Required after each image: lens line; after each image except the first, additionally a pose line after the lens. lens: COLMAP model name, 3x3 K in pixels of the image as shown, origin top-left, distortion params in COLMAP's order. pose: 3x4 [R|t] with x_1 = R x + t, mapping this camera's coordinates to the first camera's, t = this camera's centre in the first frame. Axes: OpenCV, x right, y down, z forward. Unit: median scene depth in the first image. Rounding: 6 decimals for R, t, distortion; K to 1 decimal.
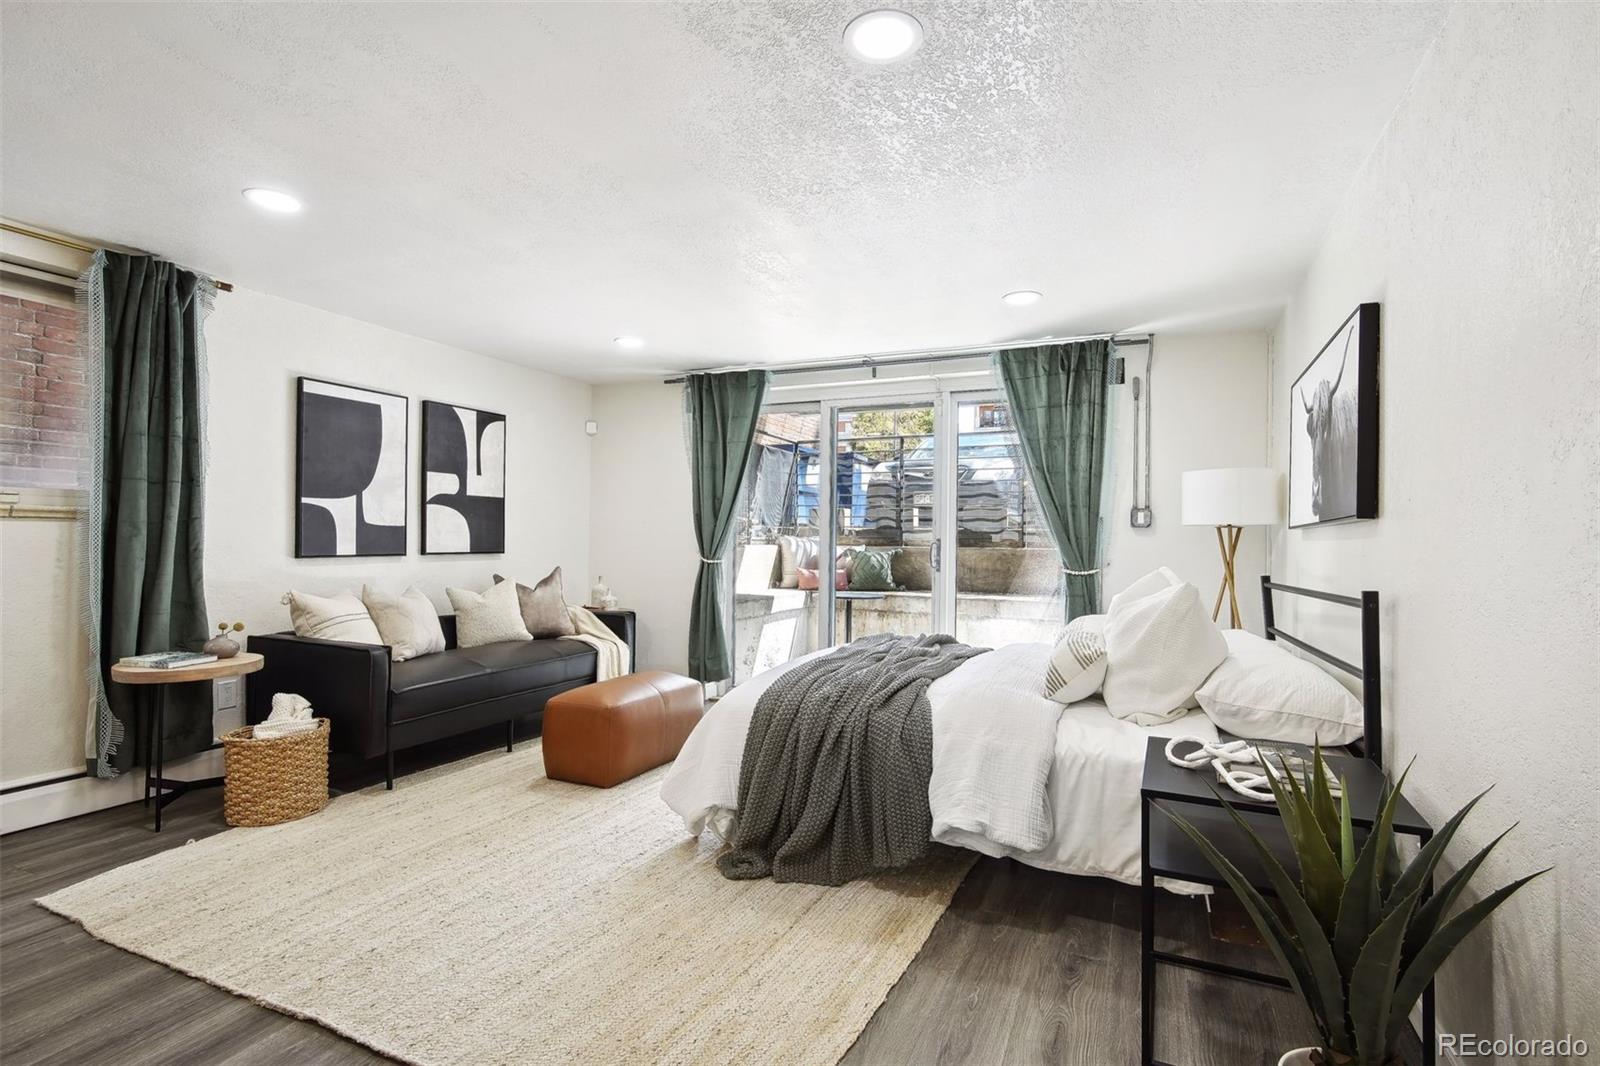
lens RADIAL K [[767.2, 0, 805.5], [0, 767.2, 531.6], [0, 0, 1]] dist [-0.000085, 0.001684]
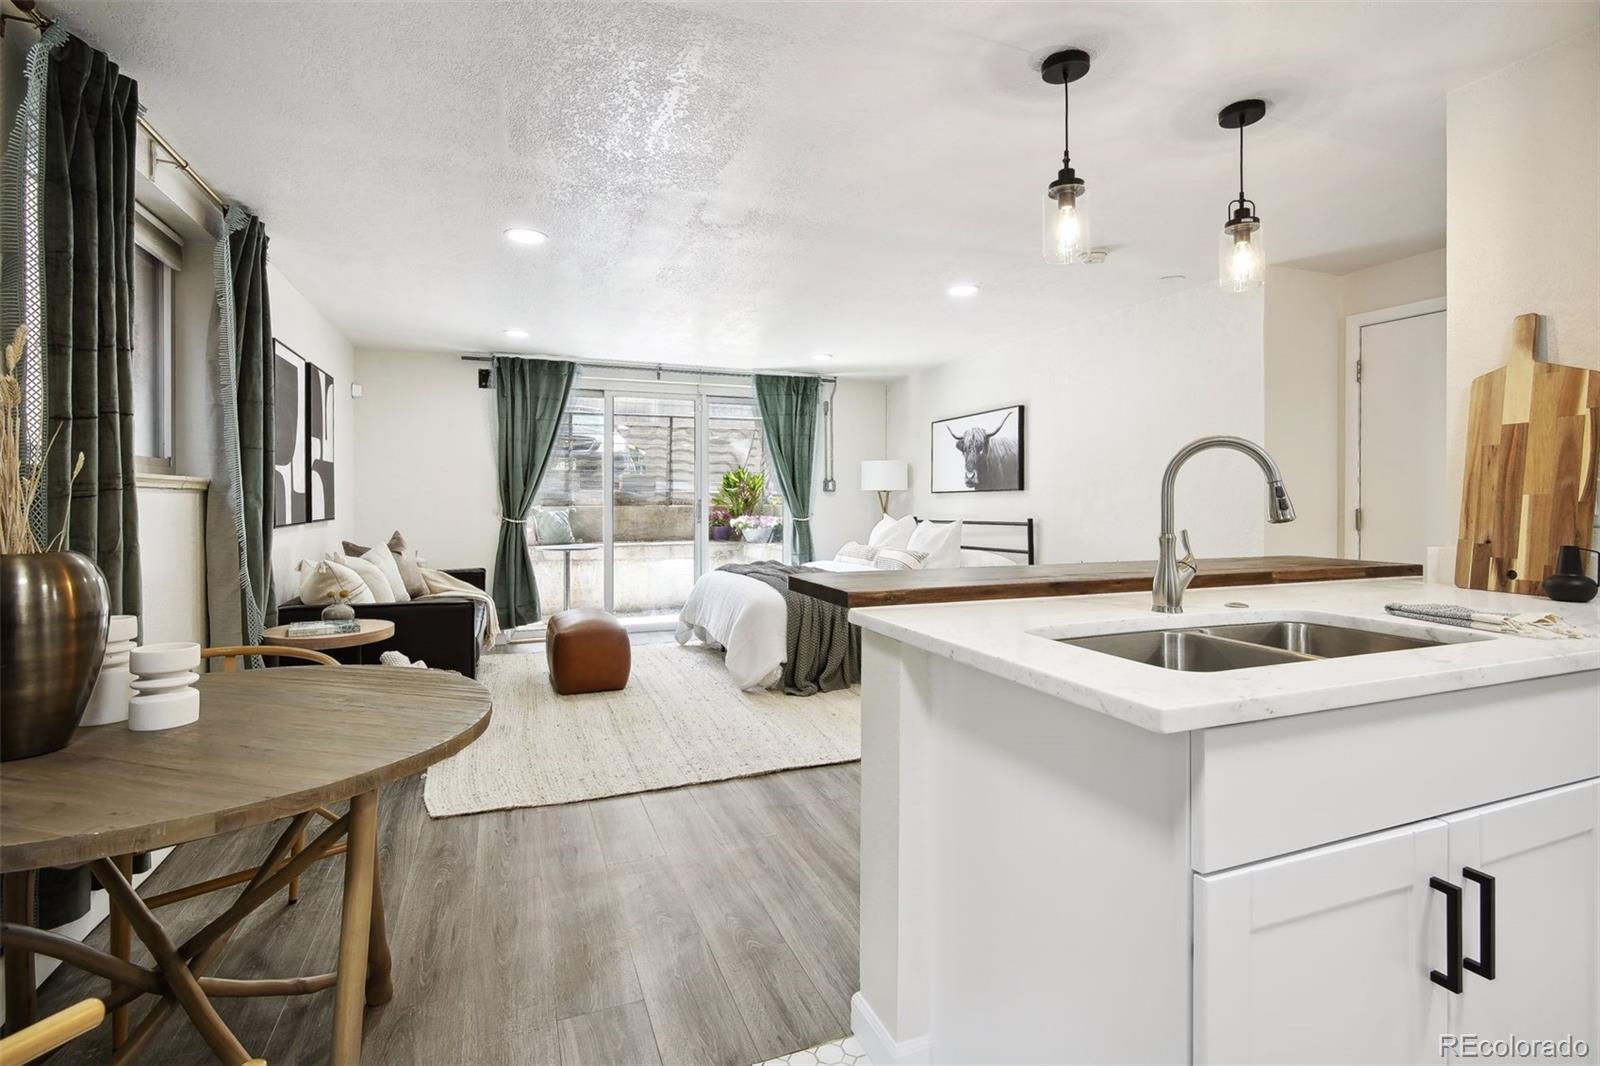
lens RADIAL K [[758.7, 0, 797.1], [0, 758.7, 498.4], [0, 0, 1]] dist [-0.008615, 0.000961]
pose [[0.706534, -0.012869, 0.707562, -0.849701], [0.003145, 0.999882, 0.015045, -0.016912], [-0.707672, -0.008405, 0.706491, -0.134145]]
